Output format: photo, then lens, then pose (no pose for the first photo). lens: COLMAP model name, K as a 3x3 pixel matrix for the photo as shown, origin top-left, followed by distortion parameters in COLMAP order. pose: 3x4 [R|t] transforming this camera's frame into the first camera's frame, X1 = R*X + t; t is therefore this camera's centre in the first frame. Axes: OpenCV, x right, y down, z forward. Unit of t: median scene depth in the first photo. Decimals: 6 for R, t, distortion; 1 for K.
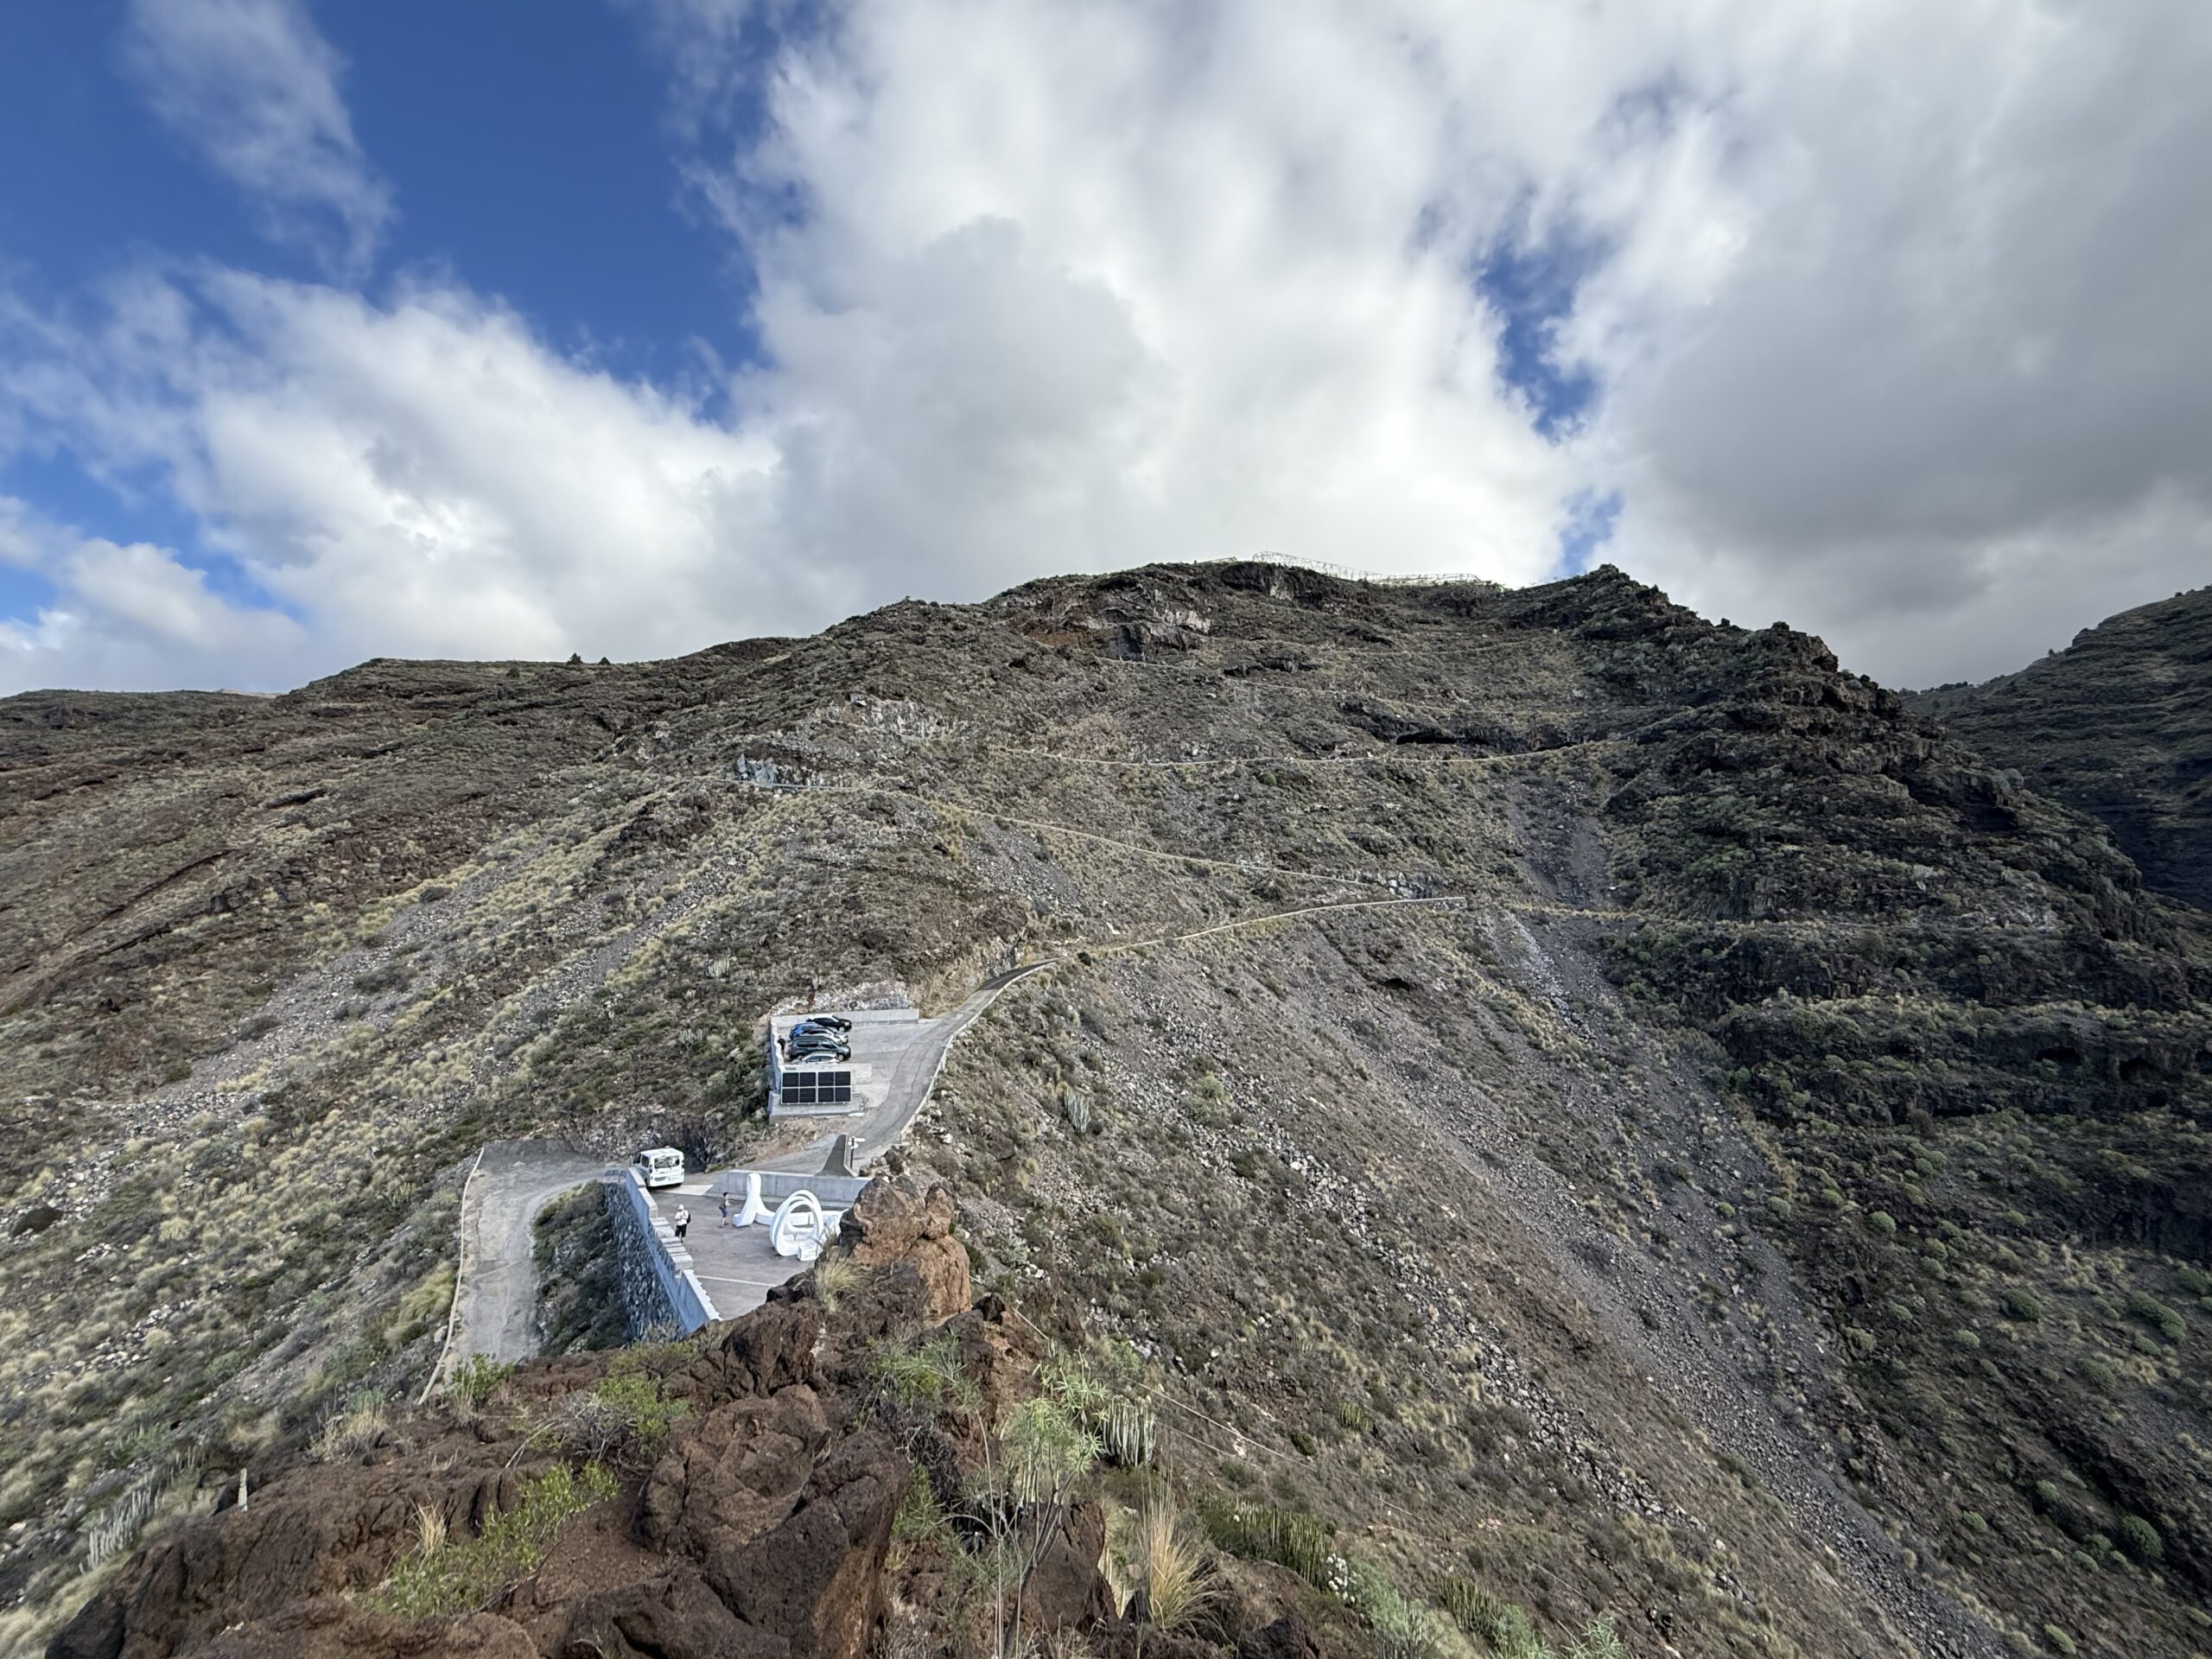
lens RADIAL K [[999.5, 0, 1103.6], [0, 999.5, 830.1], [0, 0, 1]] dist [-0.003048, -0.000362]
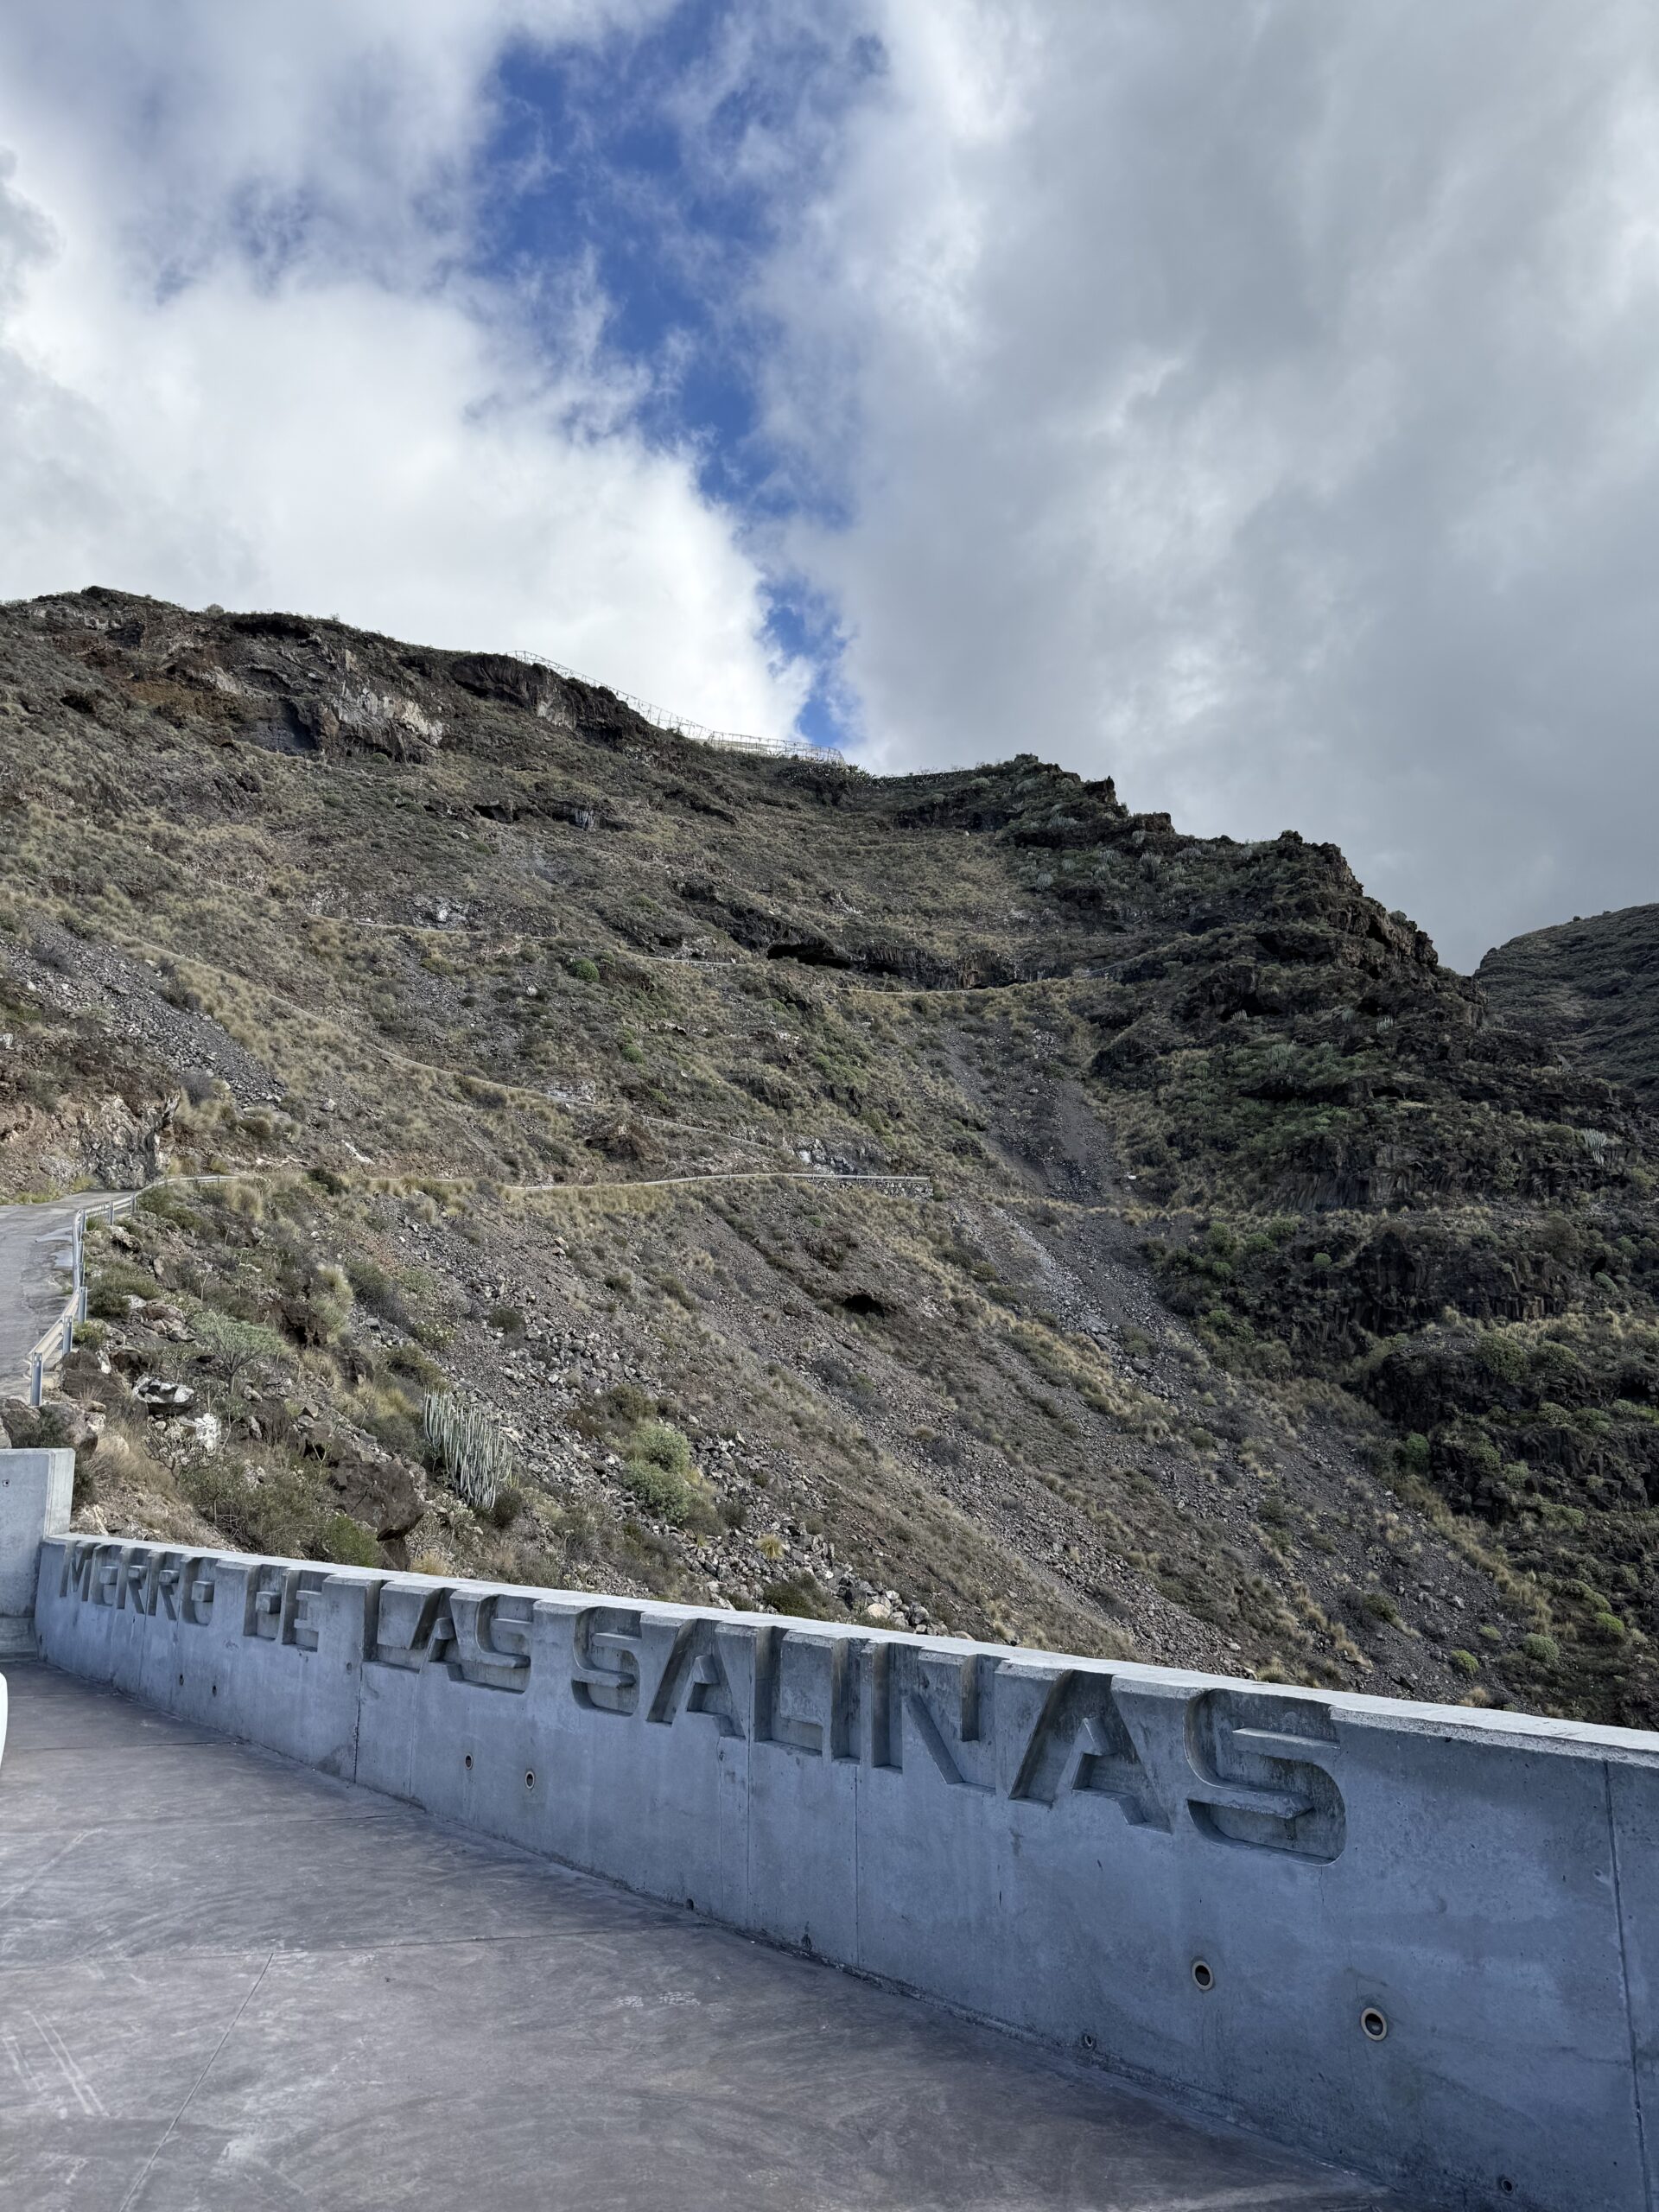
lens RADIAL K [[1514.6, 0, 801.0], [0, 1514.6, 1136.7], [0, 0, 1]] dist [0.051261, -0.047123]
pose [[0.916008, 0.054270, 0.397472, -0.063092], [-0.038431, 0.998121, -0.047714, 0.092293], [-0.399315, 0.028431, 0.916373, 0.229033]]
